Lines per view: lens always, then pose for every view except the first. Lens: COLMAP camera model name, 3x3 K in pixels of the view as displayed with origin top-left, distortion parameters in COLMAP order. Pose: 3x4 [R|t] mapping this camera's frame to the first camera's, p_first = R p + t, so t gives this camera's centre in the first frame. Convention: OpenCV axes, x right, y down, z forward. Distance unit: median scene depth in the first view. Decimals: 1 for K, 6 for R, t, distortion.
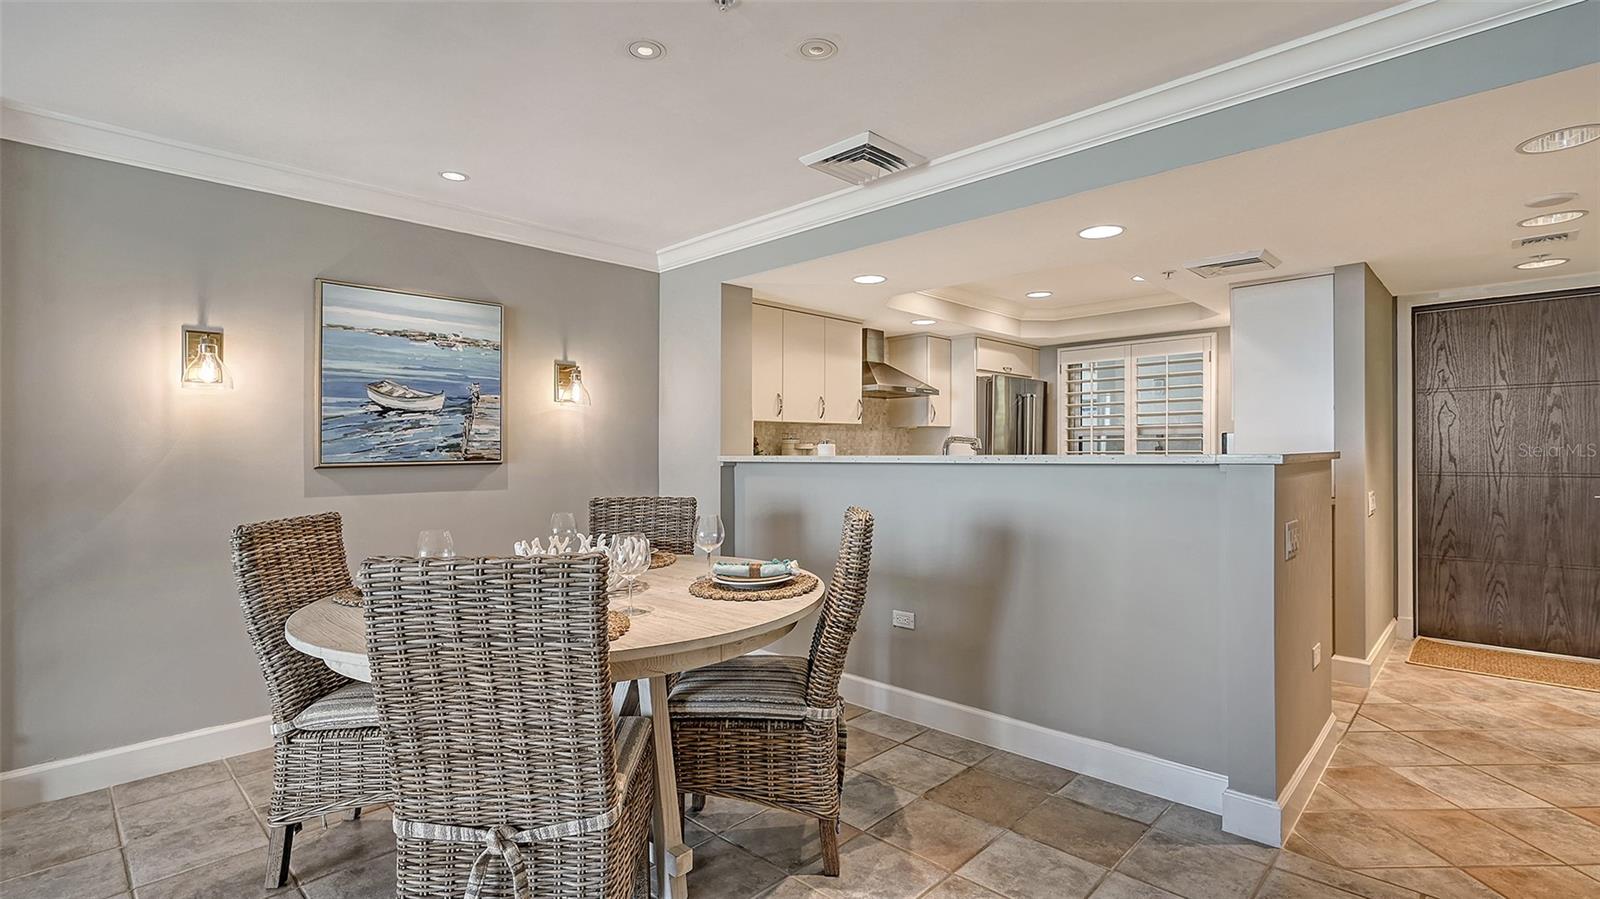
lens RADIAL K [[733.4, 0, 791.0], [0, 733.4, 449.1], [0, 0, 1]] dist [-0.005026, 0.000089]
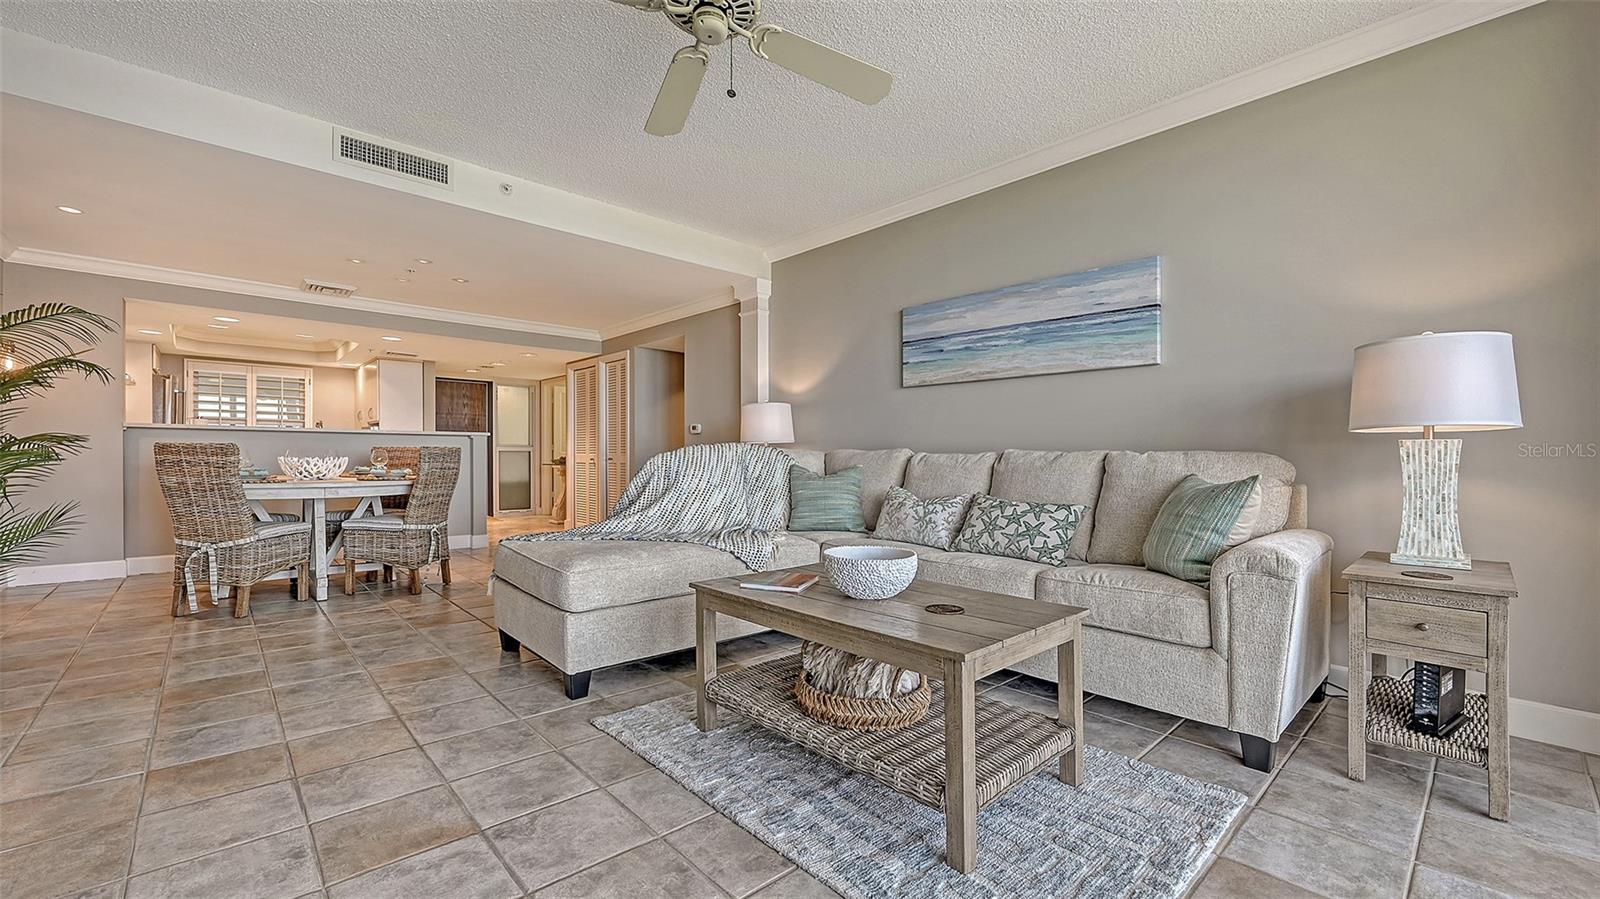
lens RADIAL K [[643.2, 0, 811.0], [0, 643.2, 448.5], [0, 0, 1]] dist [0.004058, 0.001287]
pose [[0.048475, 0.020660, 0.998611, -1.439228], [-0.010372, 0.999743, -0.020180, 0.078714], [-0.998771, -0.009379, 0.048677, -0.417456]]
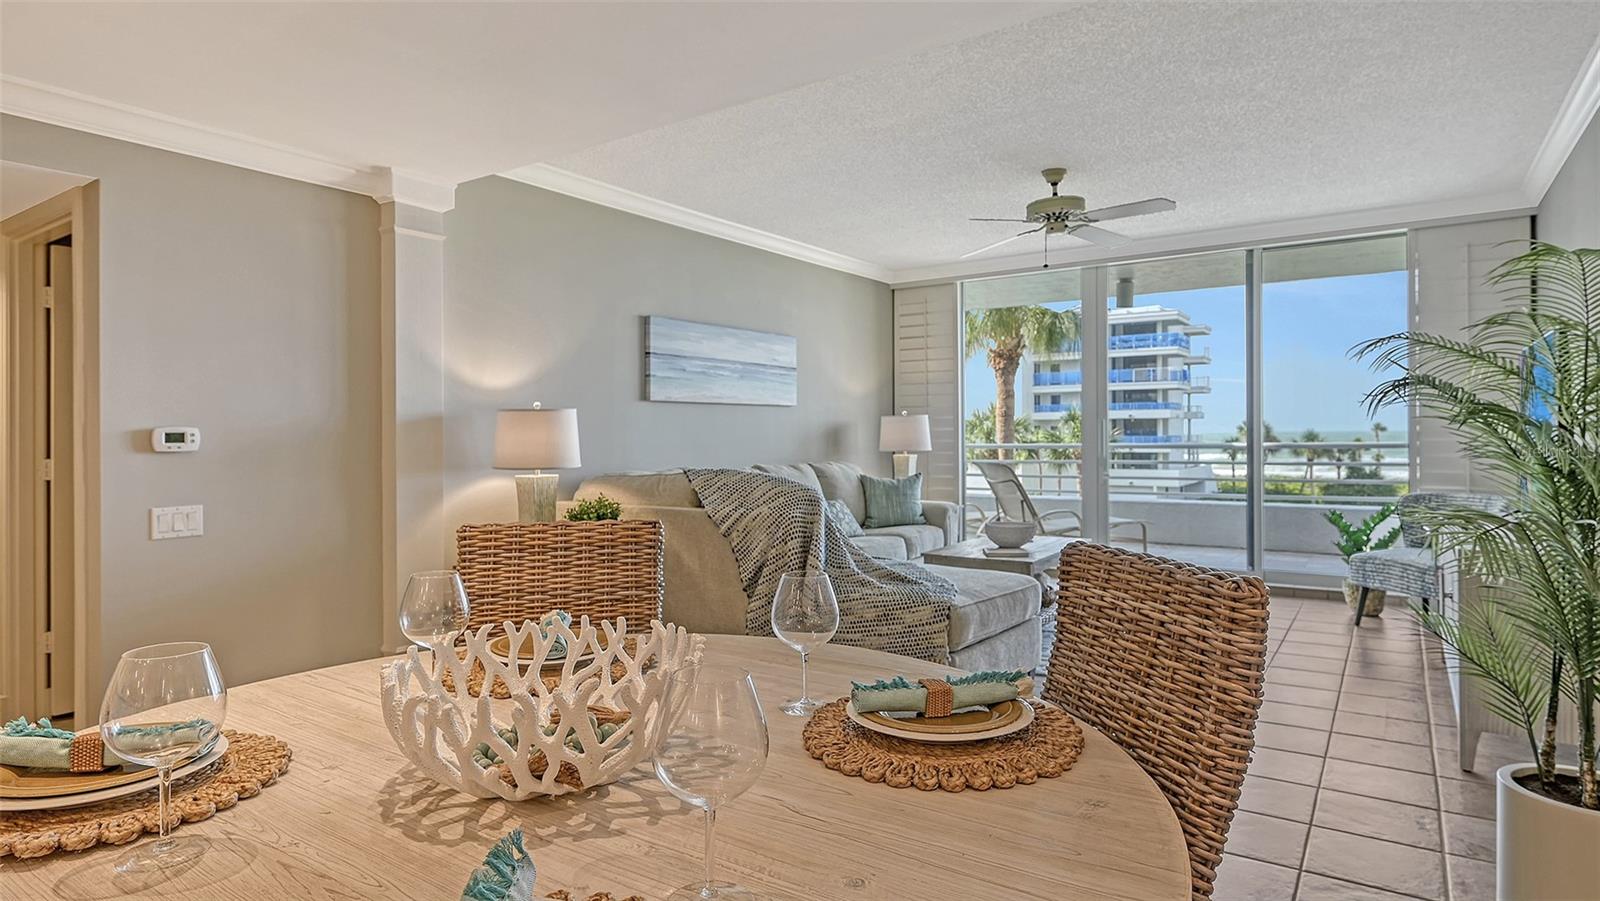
lens RADIAL K [[868.9, 0, 787.5], [0, 868.9, 445.7], [0, 0, 1]] dist [-0.020231, -0.000335]
pose [[-0.986601, 0.021517, -0.161729, -0.208581], [0.019890, 0.999734, 0.011673, 0.001317], [0.161937, 0.008300, -0.986766, 0.995637]]
